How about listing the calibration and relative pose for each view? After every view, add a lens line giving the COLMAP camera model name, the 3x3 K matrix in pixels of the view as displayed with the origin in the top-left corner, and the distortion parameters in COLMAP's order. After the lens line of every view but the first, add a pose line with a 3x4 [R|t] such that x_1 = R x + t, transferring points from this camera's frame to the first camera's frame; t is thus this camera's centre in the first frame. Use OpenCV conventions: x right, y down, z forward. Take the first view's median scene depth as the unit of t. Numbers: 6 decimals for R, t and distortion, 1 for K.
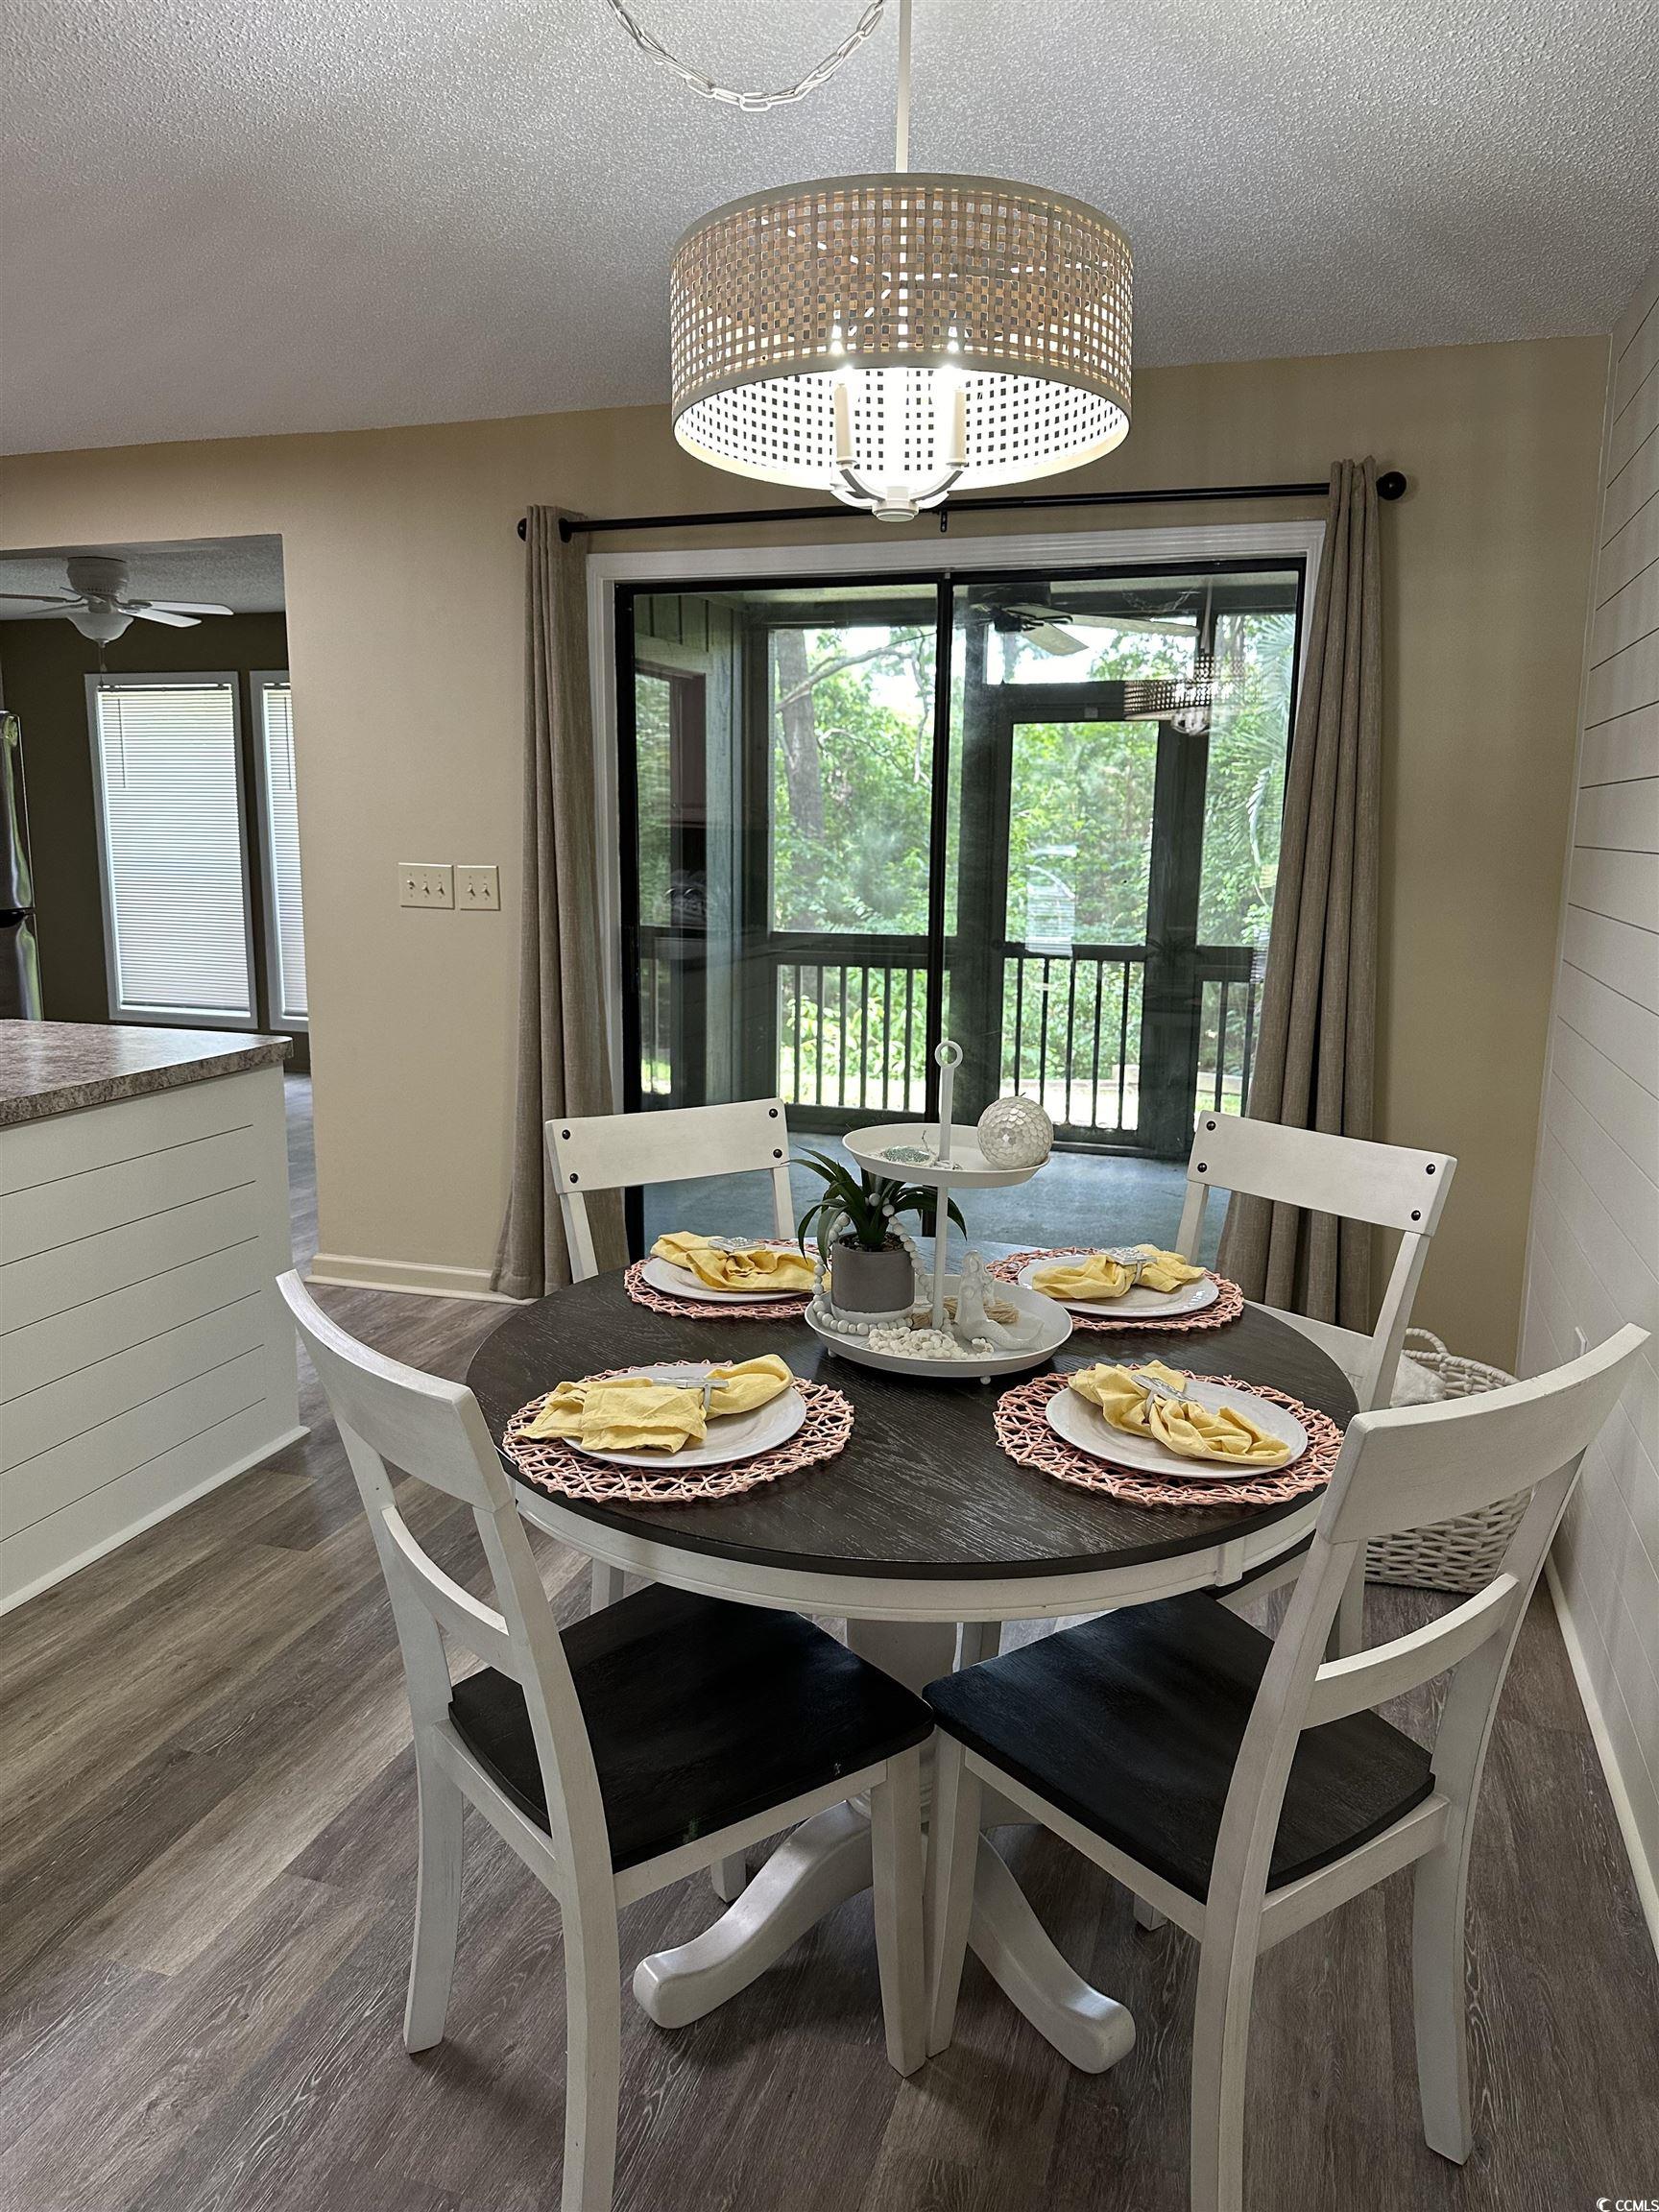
lens RADIAL K [[1566.7, 0, 829.5], [0, 1566.7, 1106.0], [0, 0, 1]] dist [0.261452, -0.317591]
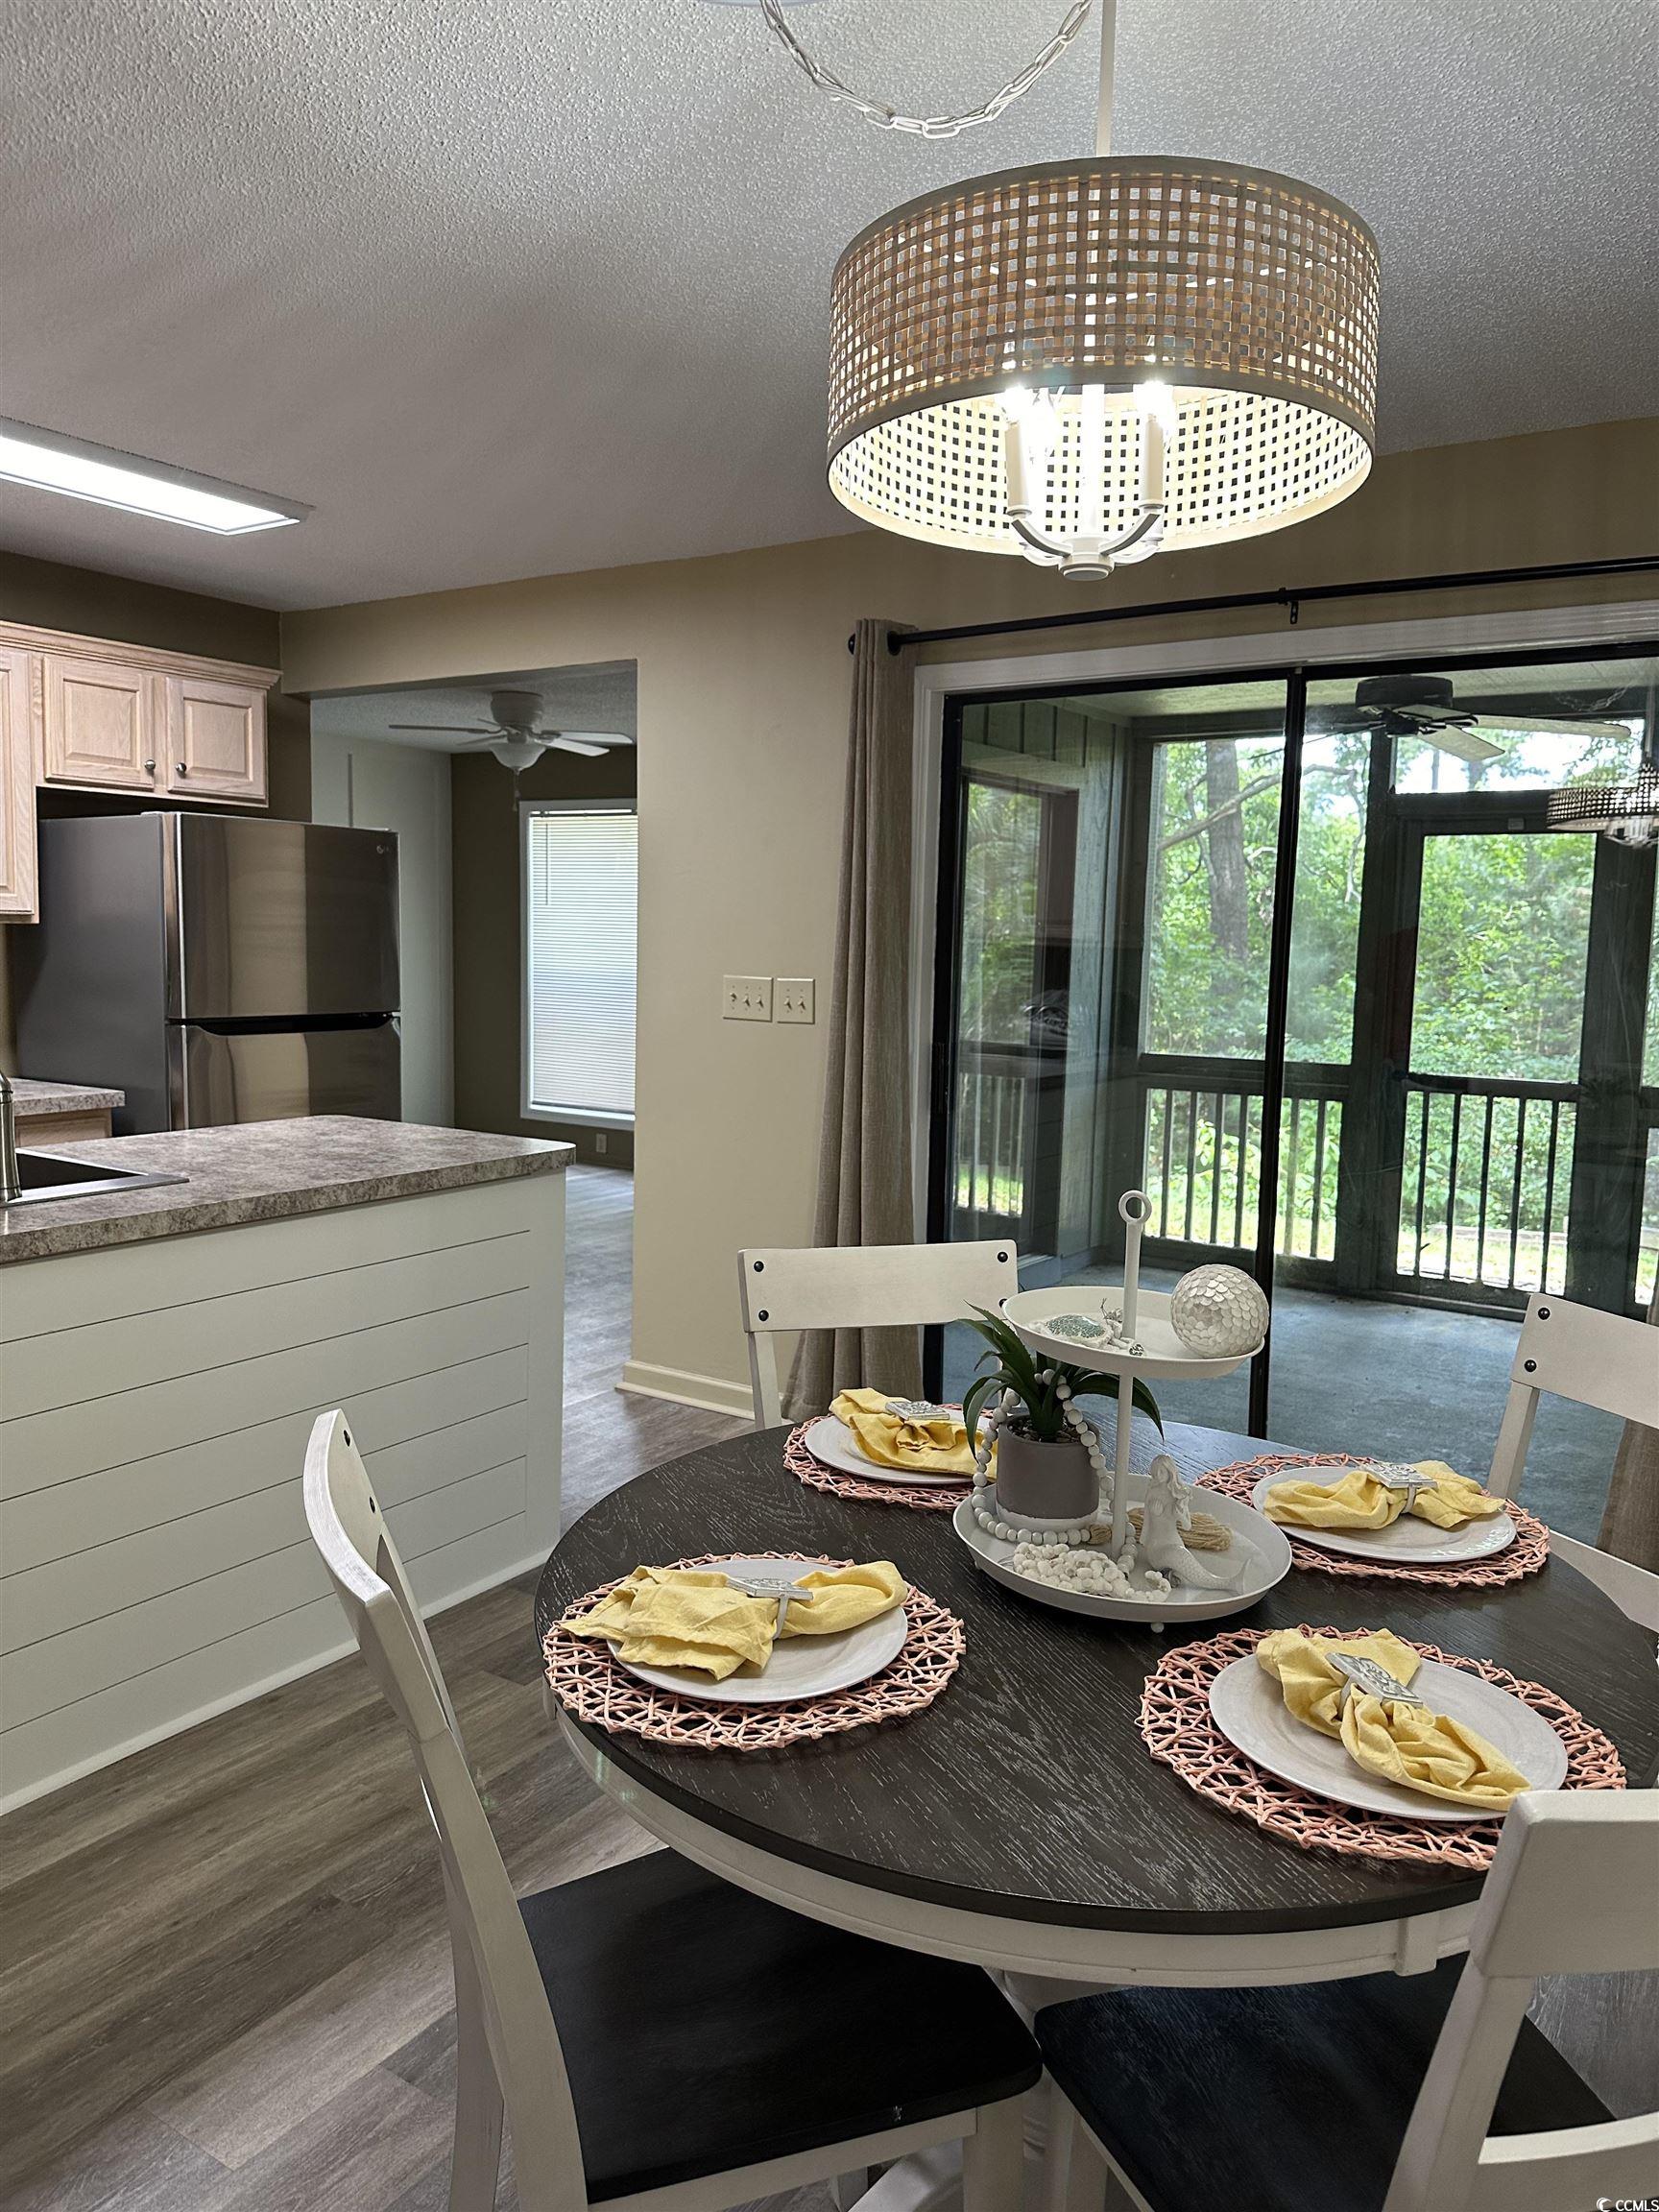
lens RADIAL K [[1603.3, 0, 829.6], [0, 1603.3, 1082.2], [0, 0, 1]] dist [0.118758, -0.138410]
pose [[0.966559, 0.040630, -0.253206, 0.117762], [-0.062850, 0.994788, -0.080289, -0.017537], [0.248624, 0.093518, 0.964075, 0.137393]]
